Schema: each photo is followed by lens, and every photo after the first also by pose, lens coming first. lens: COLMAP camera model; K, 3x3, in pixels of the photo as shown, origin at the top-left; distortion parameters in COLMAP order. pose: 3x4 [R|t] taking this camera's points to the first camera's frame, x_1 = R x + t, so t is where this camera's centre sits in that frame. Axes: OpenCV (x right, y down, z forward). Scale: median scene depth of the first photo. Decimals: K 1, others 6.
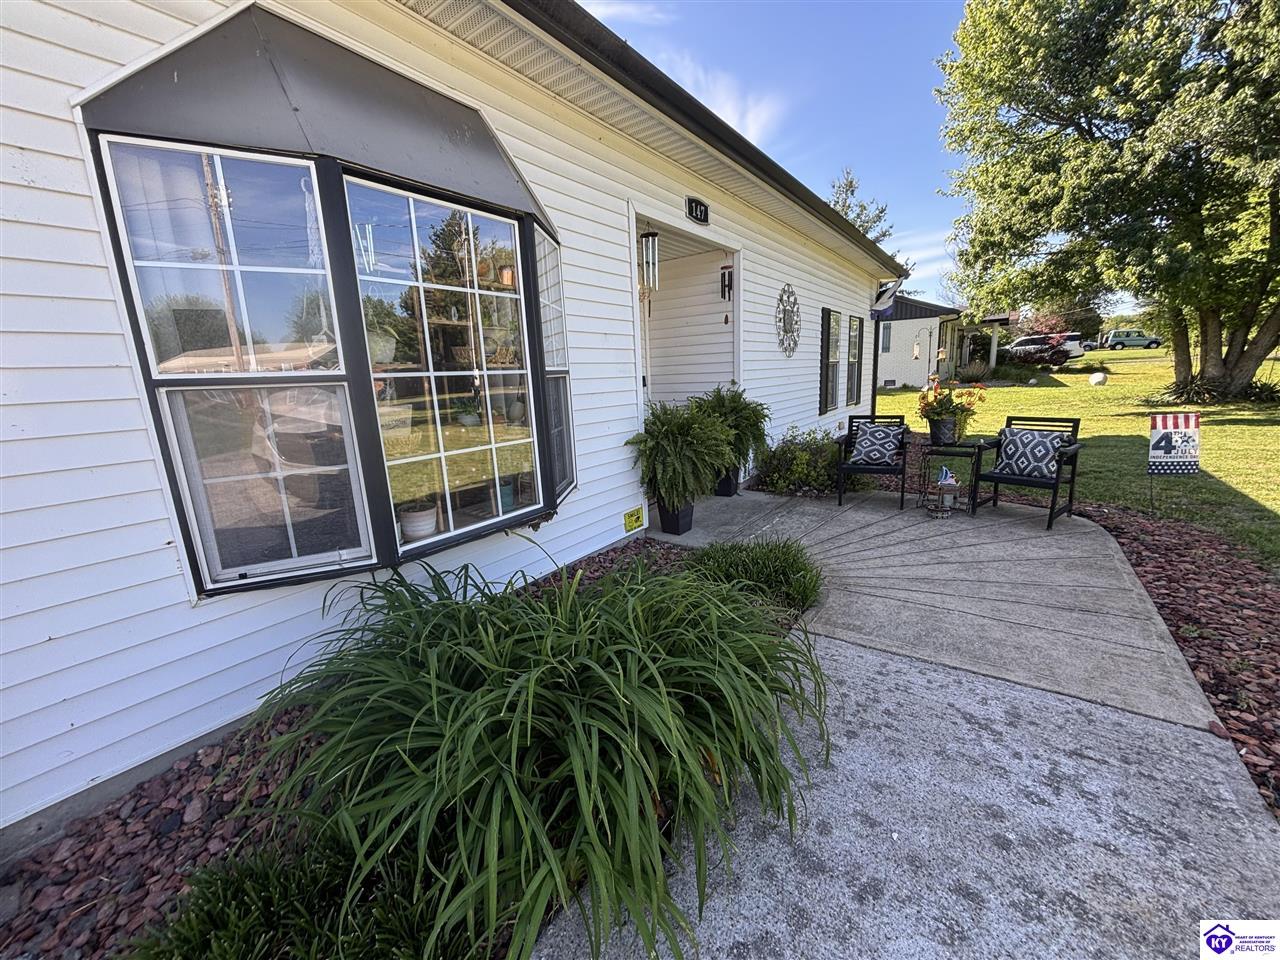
lens RADIAL K [[514.4, 0, 641.9], [0, 514.4, 479.9], [0, 0, 1]] dist [0.000028, 0.000352]
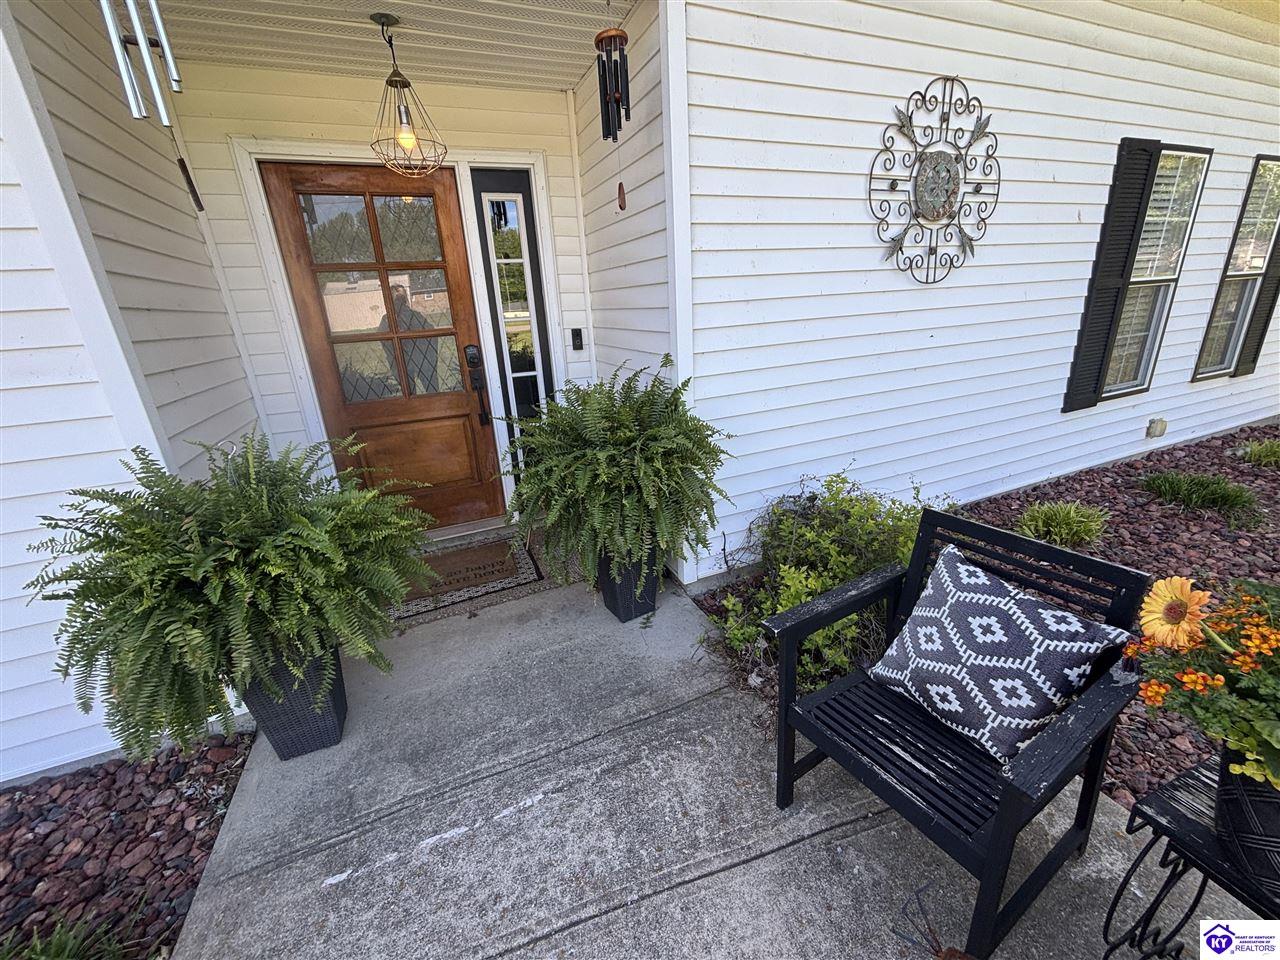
lens RADIAL K [[514.4, 0, 639.9], [0, 514.4, 480.2], [0, 0, 1]] dist [0.000028, 0.000352]
pose [[0.853908, 0.164556, -0.493724, 0.440811], [-0.085594, 0.980182, 0.178652, -0.193950], [0.513338, -0.110293, 0.851070, 0.726548]]
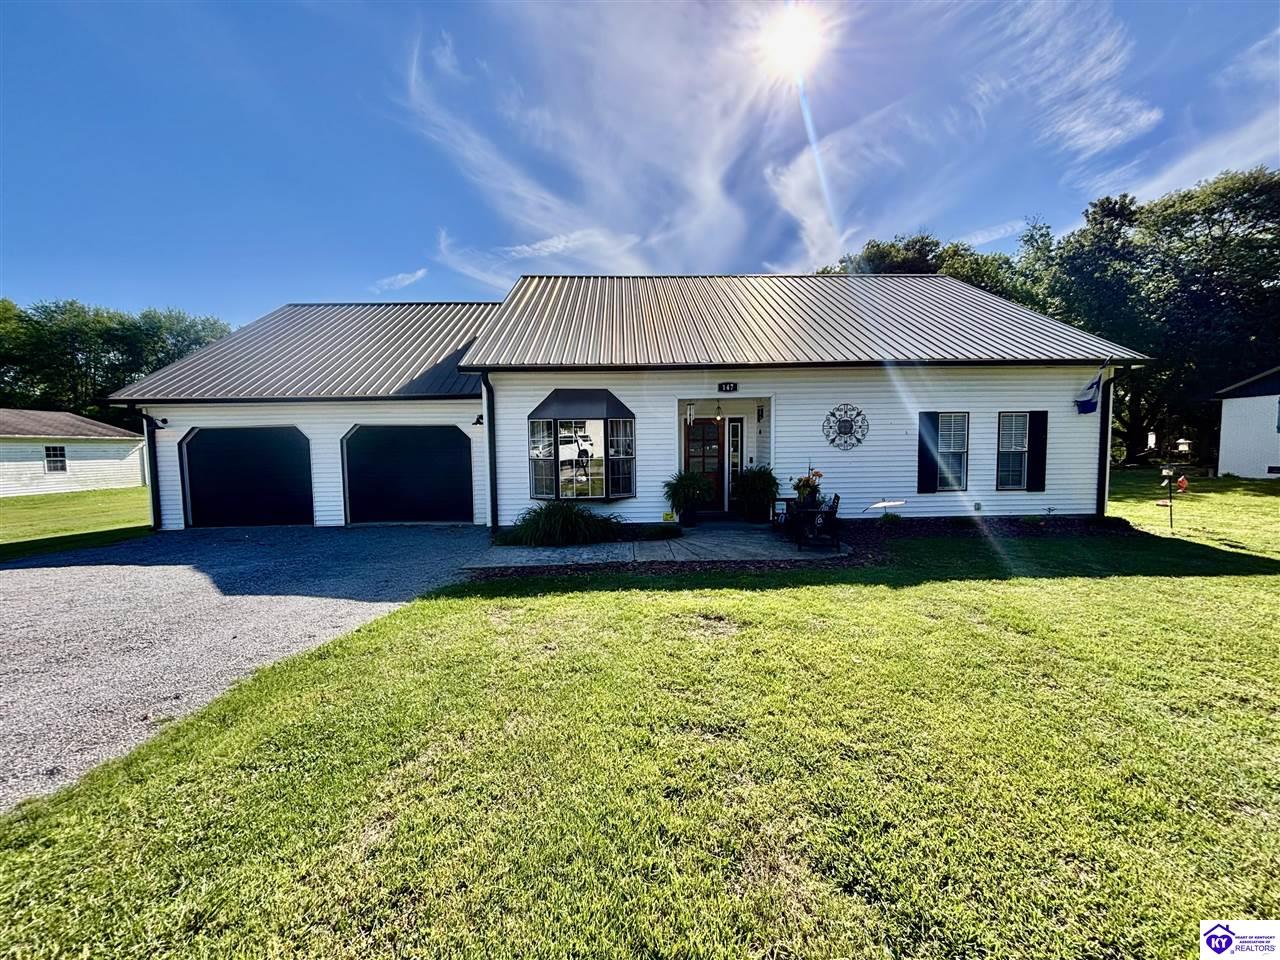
lens RADIAL K [[514.4, 0, 637.5], [0, 514.4, 479.6], [0, 0, 1]] dist [0.000028, 0.000352]
pose [[0.595741, 0.084176, -0.798754, 1.586688], [-0.174377, 0.984327, -0.026325, -0.006526], [0.784019, 0.154968, 0.601082, -0.534388]]
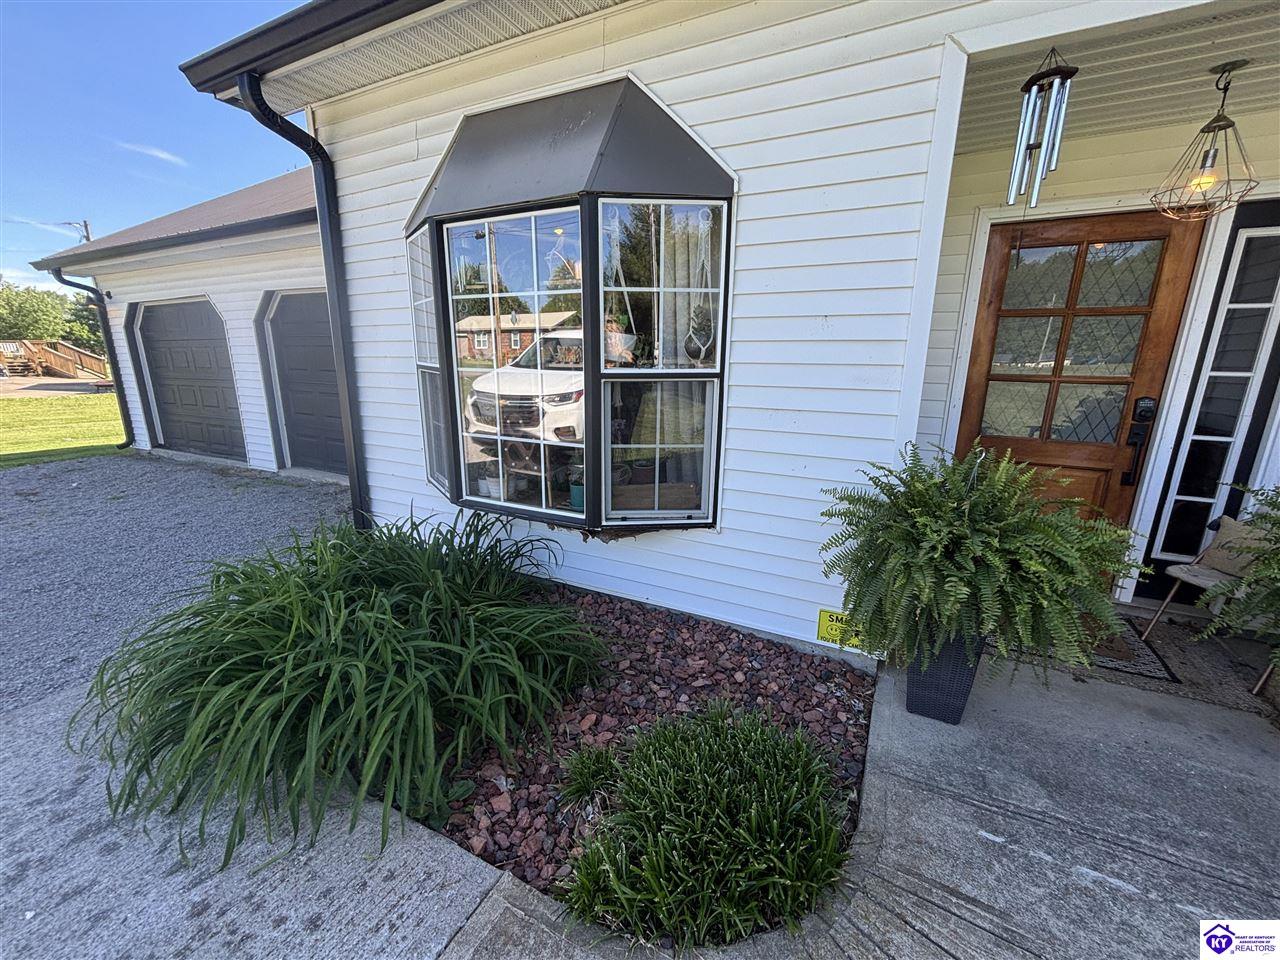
lens RADIAL K [[514.4, 0, 638.8], [0, 514.4, 480.9], [0, 0, 1]] dist [0.000028, 0.000352]
pose [[0.147672, 0.276826, -0.949505, 0.404854], [-0.217160, 0.945679, 0.241936, -0.153583], [0.964901, 0.170467, 0.199766, 0.535222]]
